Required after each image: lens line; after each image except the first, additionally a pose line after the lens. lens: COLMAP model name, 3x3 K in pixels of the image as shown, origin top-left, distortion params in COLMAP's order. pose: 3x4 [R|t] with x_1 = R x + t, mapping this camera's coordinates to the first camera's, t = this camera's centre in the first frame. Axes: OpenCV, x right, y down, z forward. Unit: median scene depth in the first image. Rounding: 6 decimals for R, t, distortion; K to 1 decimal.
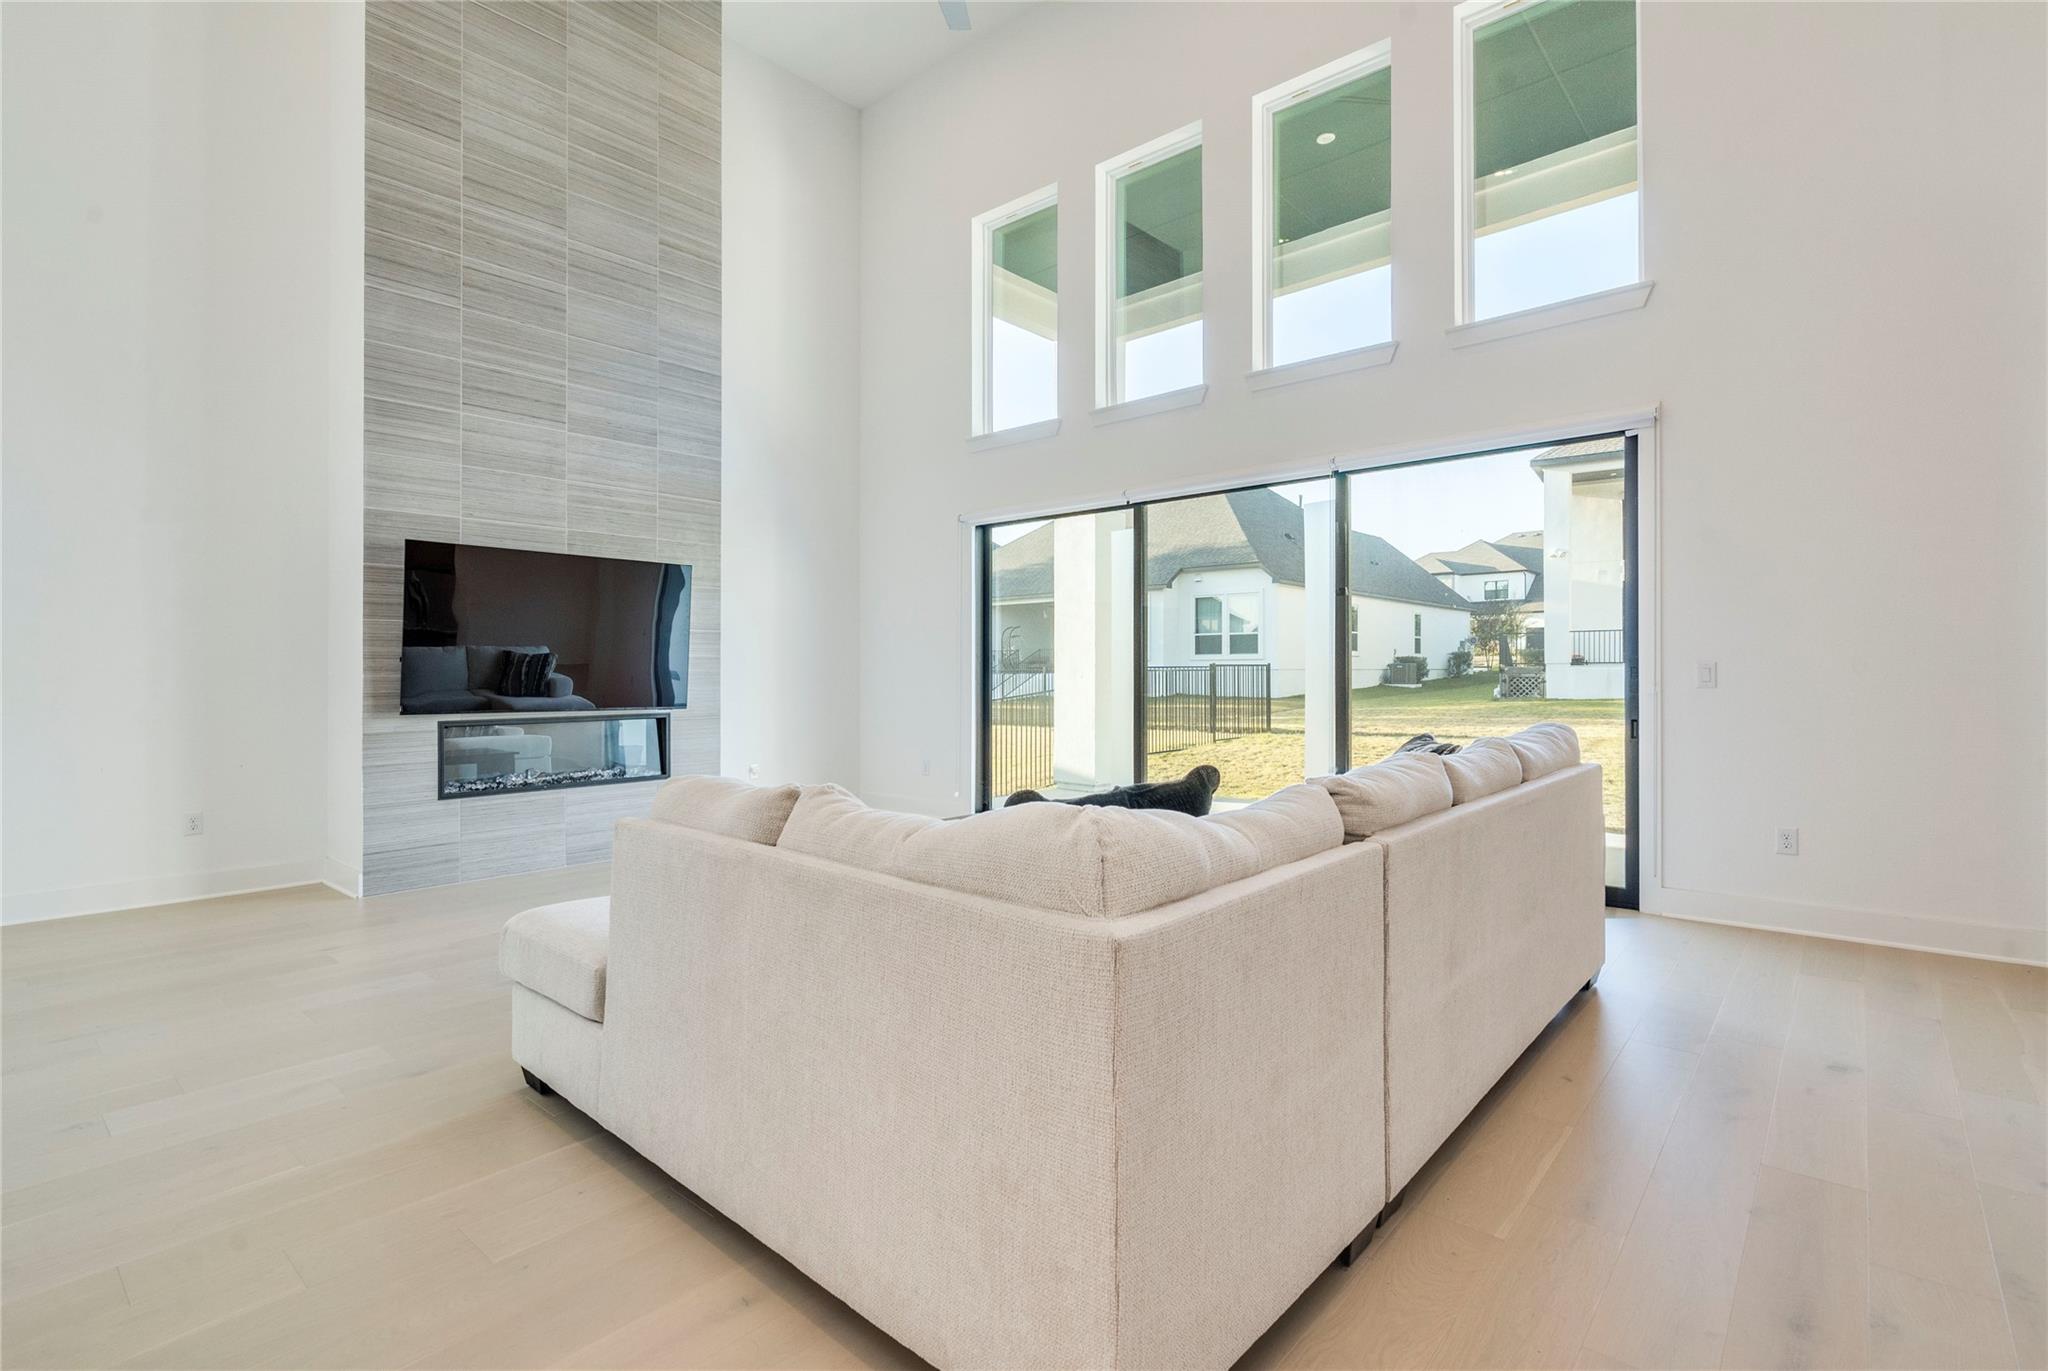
lens RADIAL K [[937.8, 0, 1033.0], [0, 937.8, 681.8], [0, 0, 1]] dist [-0.002875, 0.001230]
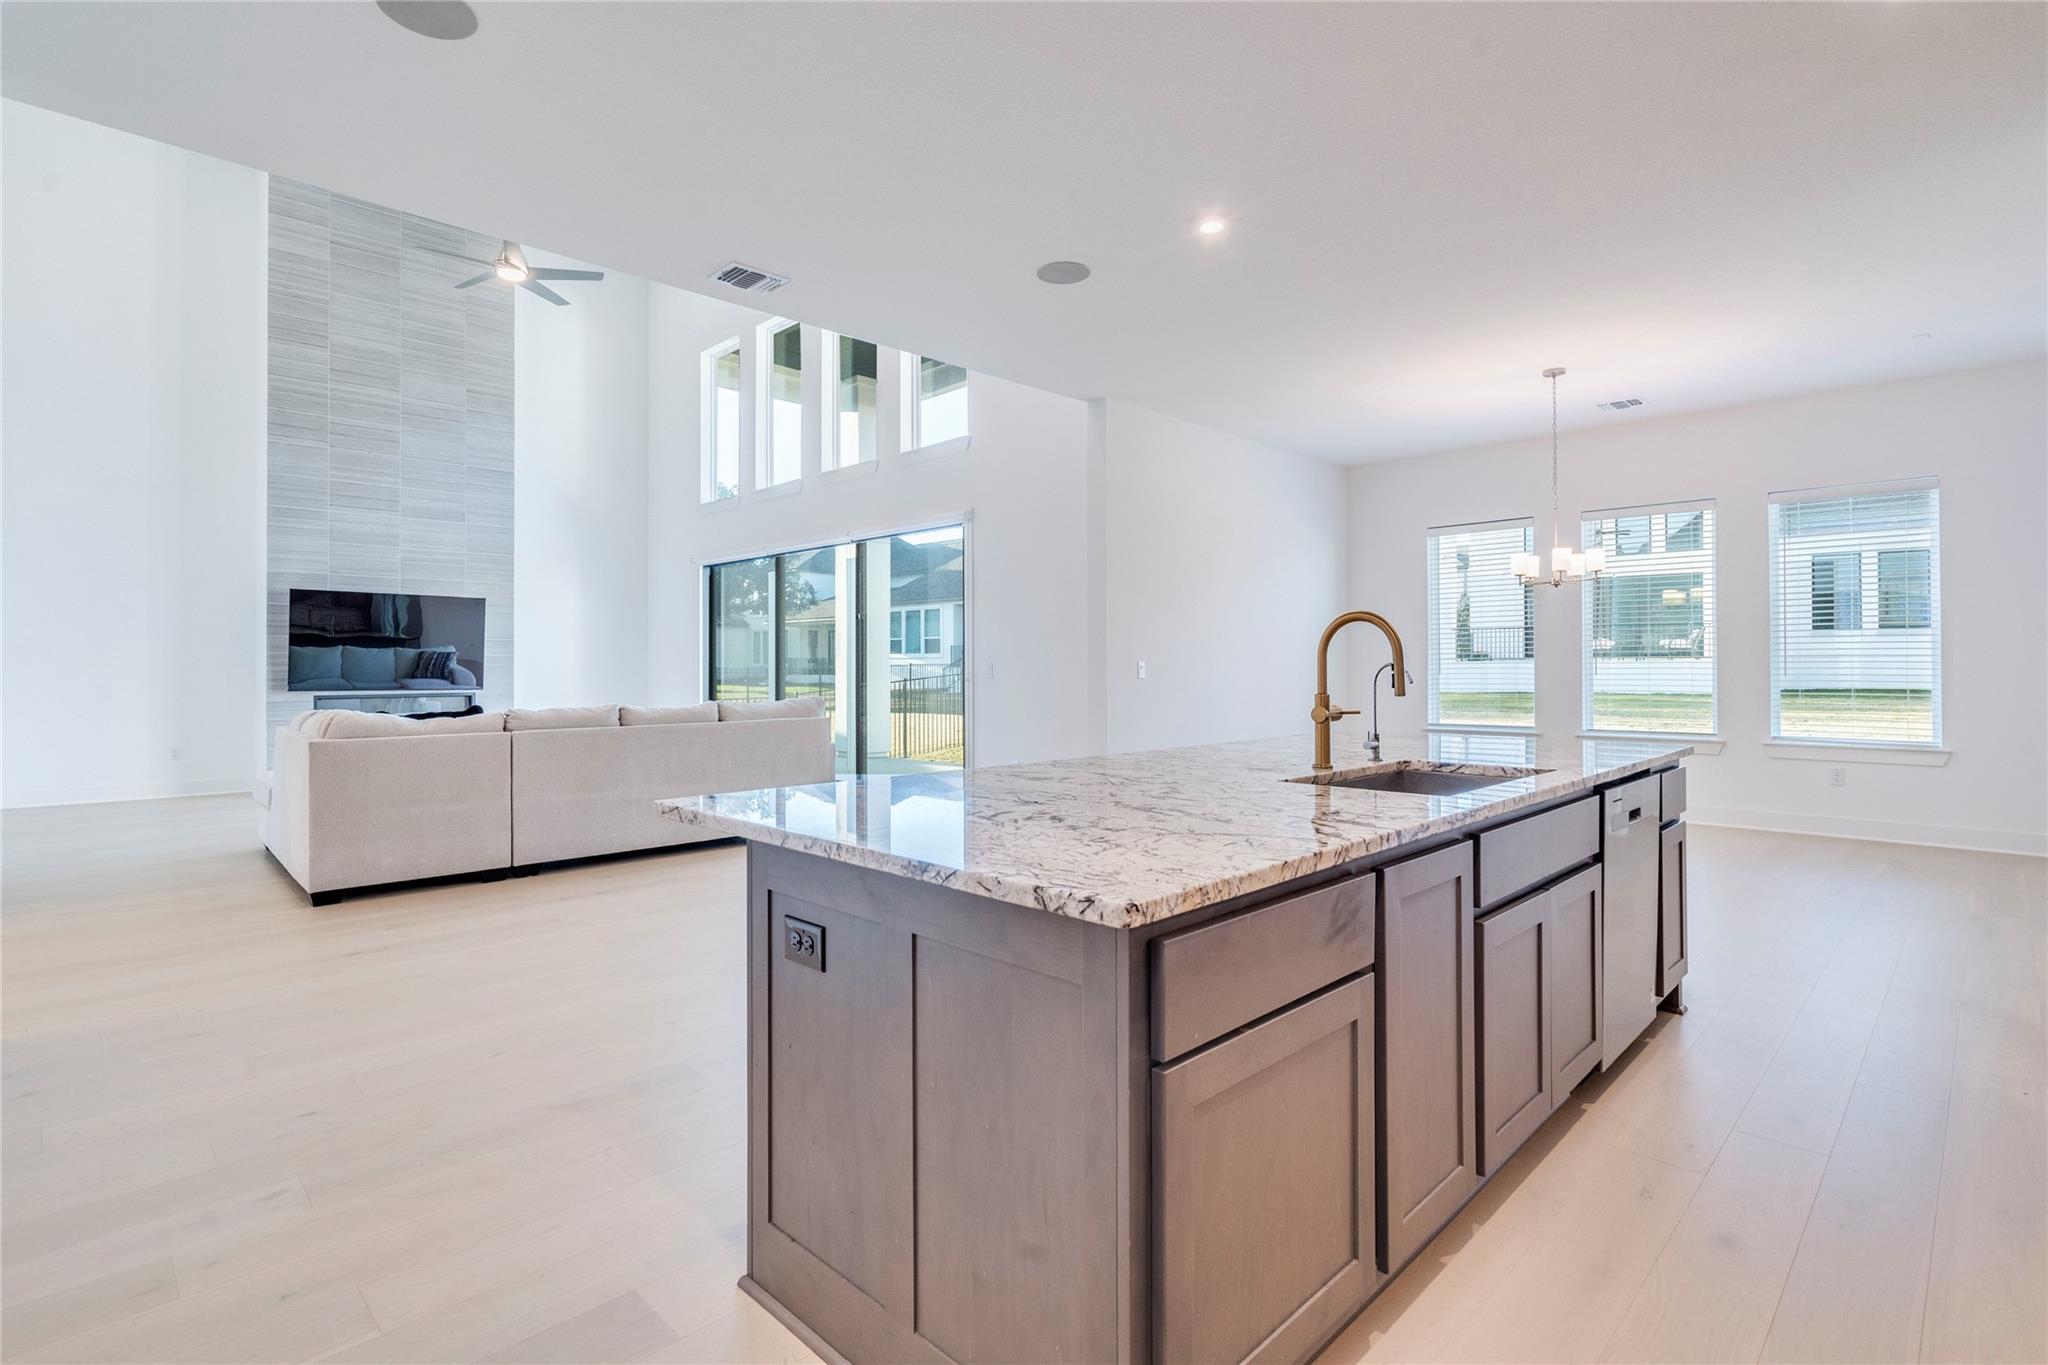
lens RADIAL K [[974.3, 0, 1015.1], [0, 974.3, 666.8], [0, 0, 1]] dist [0.019019, -0.000298]
pose [[0.995326, 0.004231, -0.096484, 0.733777], [-0.004470, 0.999987, -0.002265, -0.009713], [0.096473, 0.002686, 0.995332, -0.591305]]
